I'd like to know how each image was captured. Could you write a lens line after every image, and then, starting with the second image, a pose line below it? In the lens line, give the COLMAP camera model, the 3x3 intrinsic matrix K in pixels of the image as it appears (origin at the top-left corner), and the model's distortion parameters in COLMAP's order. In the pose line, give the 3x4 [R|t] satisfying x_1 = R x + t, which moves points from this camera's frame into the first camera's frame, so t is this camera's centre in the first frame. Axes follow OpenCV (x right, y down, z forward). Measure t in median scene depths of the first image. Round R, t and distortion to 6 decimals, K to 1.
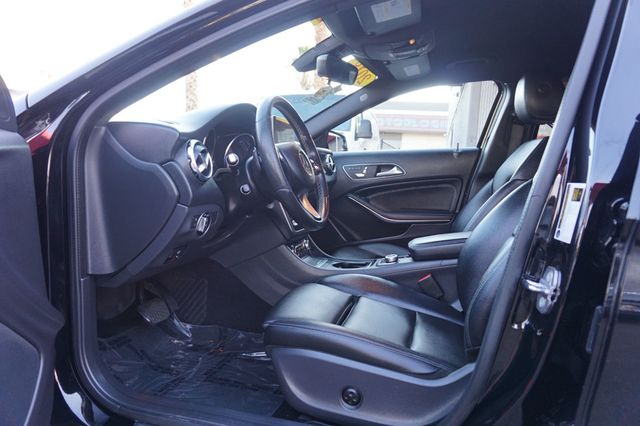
lens RADIAL K [[450.2, 0, 323.1], [0, 450.2, 211.9], [0, 0, 1]] dist [-0.032105, 0.000366]
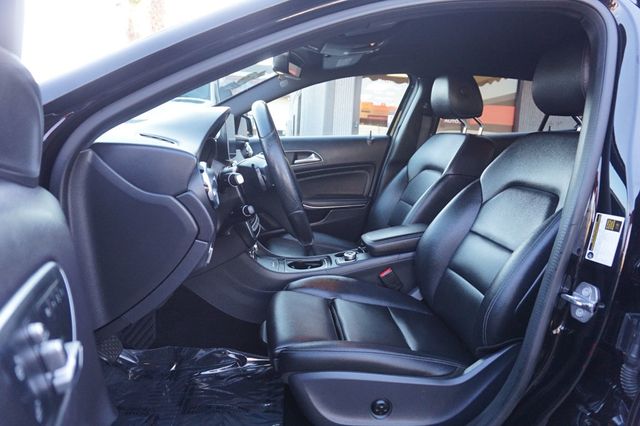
lens RADIAL K [[450.2, 0, 321.6], [0, 450.2, 212.3], [0, 0, 1]] dist [-0.032105, 0.000366]
pose [[0.929835, -0.066016, 0.362006, -0.287835], [0.032062, 0.994569, 0.099017, -0.104284], [-0.366576, -0.080463, 0.926902, 0.081416]]
